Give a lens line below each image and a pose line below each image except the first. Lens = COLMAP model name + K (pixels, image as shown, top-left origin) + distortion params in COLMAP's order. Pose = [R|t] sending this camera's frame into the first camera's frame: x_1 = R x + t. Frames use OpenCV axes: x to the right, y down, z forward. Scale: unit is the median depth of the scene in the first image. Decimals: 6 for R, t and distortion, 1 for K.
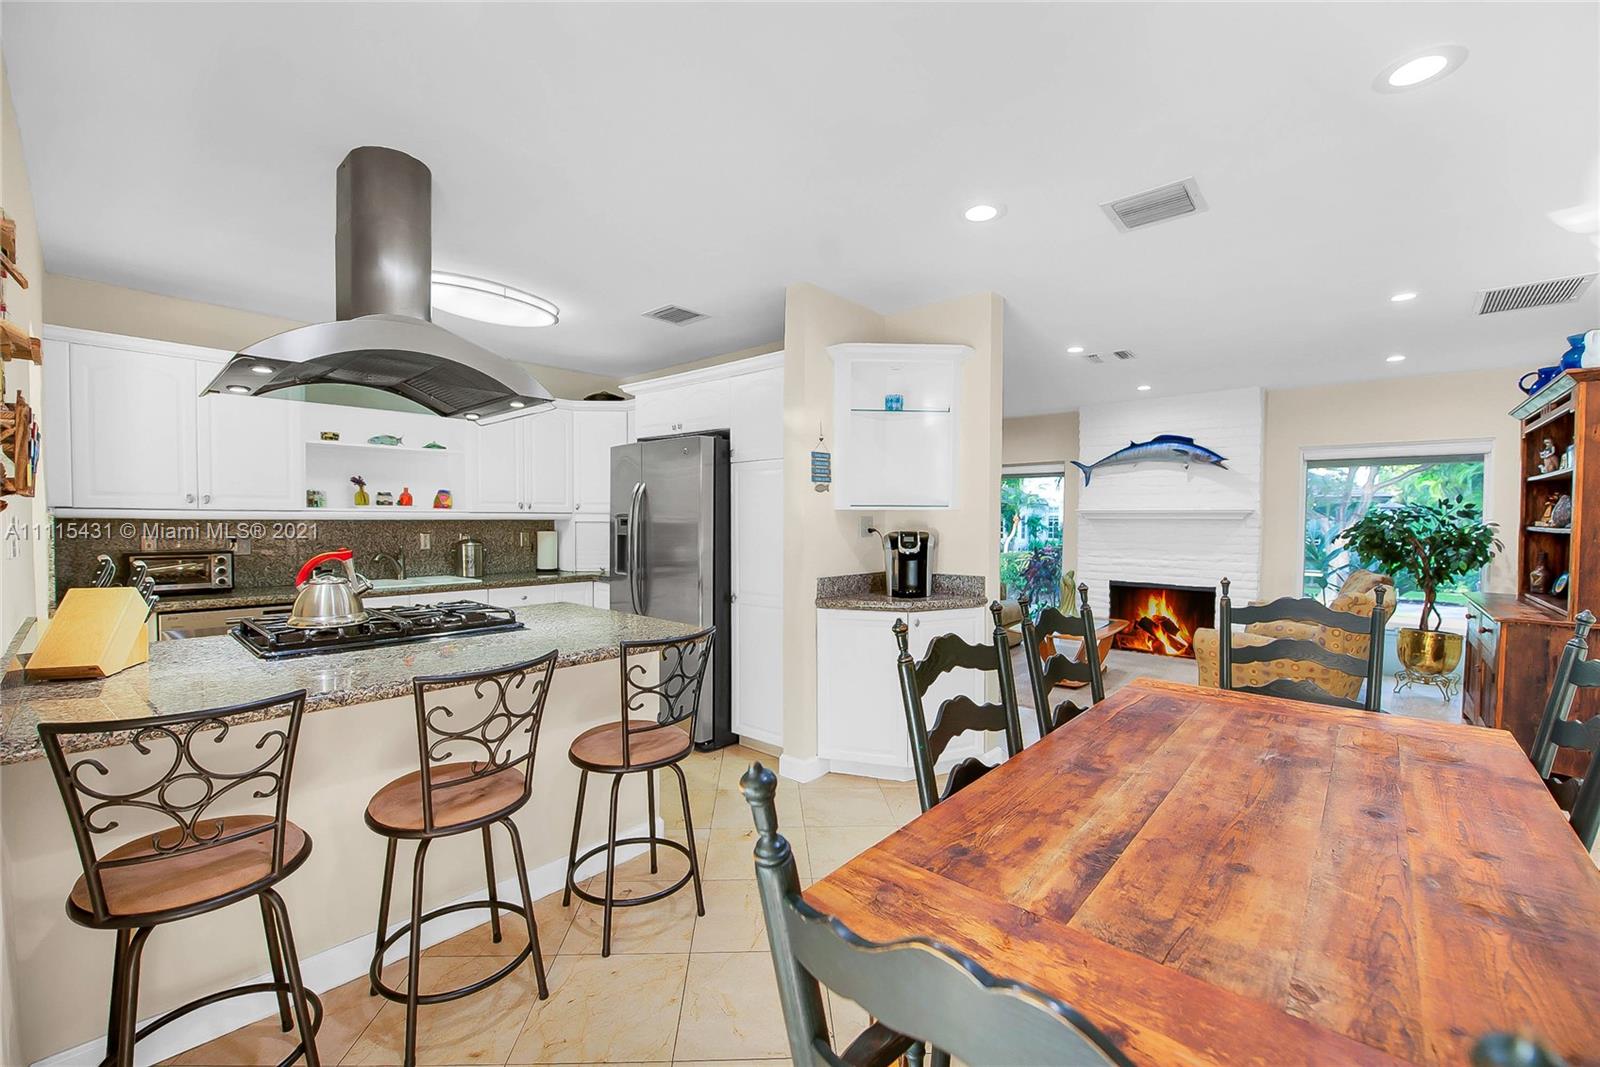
lens RADIAL K [[674.6, 0, 797.2], [0, 674.6, 525.8], [0, 0, 1]] dist [-0.000982, -0.000337]
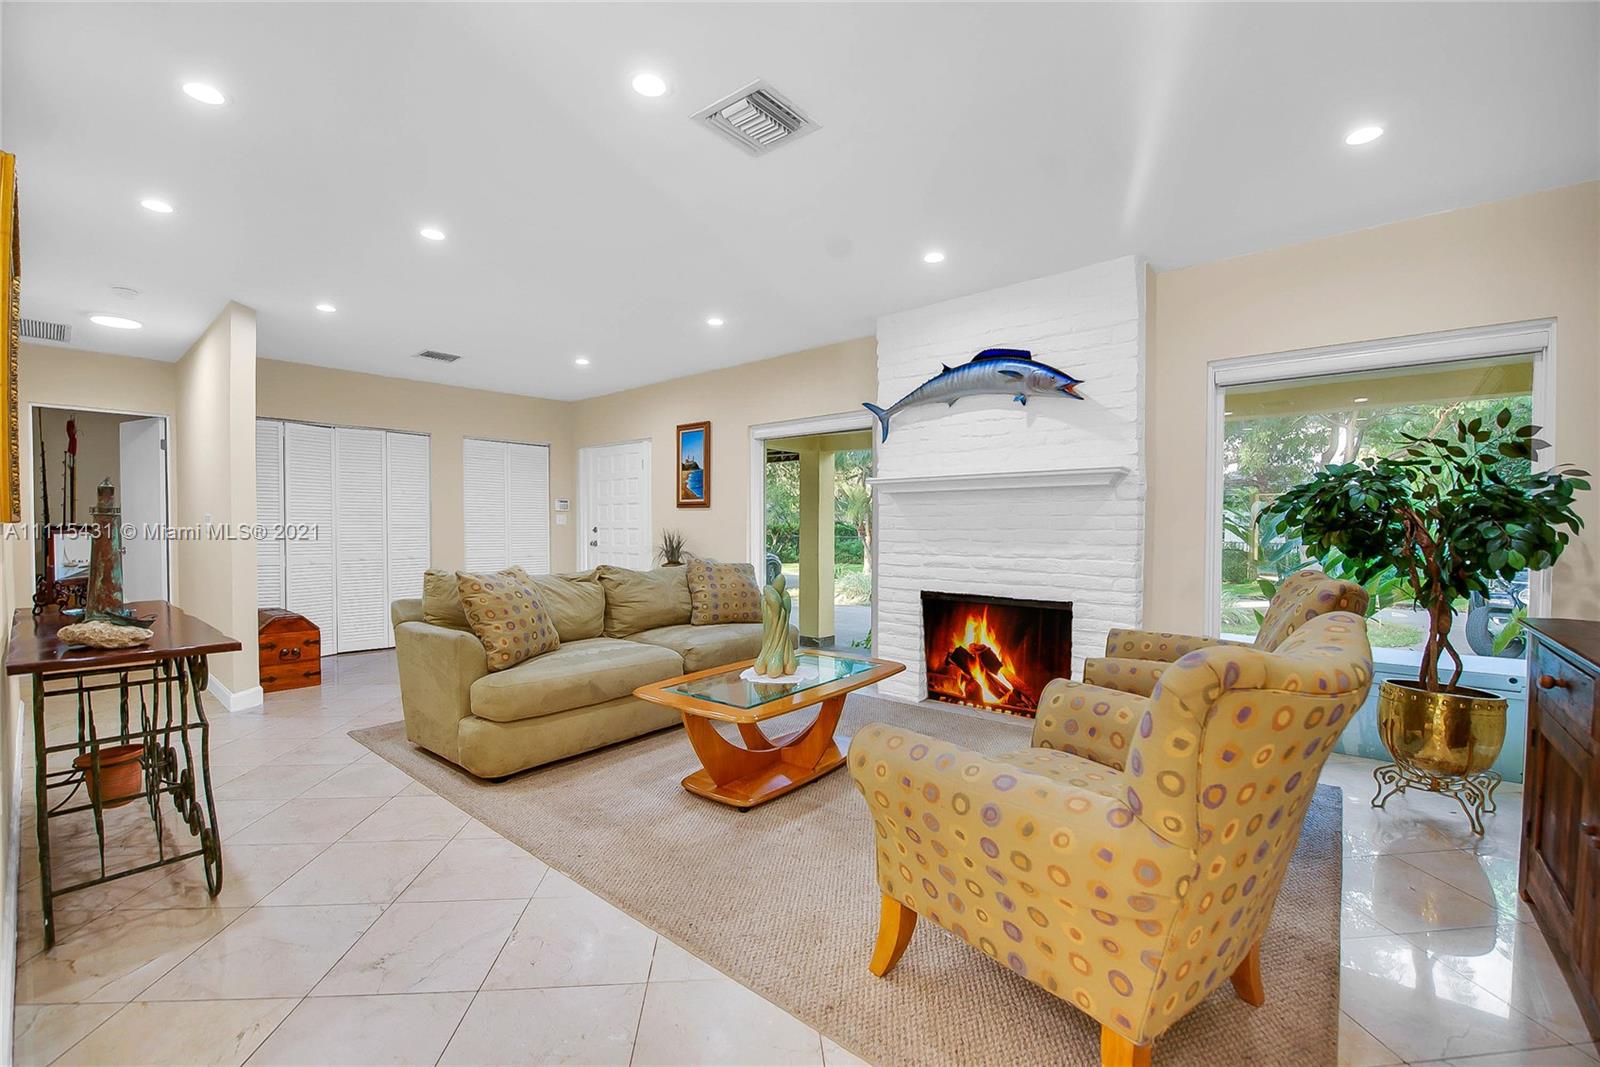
lens RADIAL K [[653.9, 0, 798.0], [0, 653.9, 527.8], [0, 0, 1]] dist [-0.004008, -0.000451]
pose [[0.999975, -0.004125, -0.005701, 0.446349], [0.004065, 0.999938, -0.010412, 0.035963], [0.005744, 0.010389, 0.999930, 0.493474]]
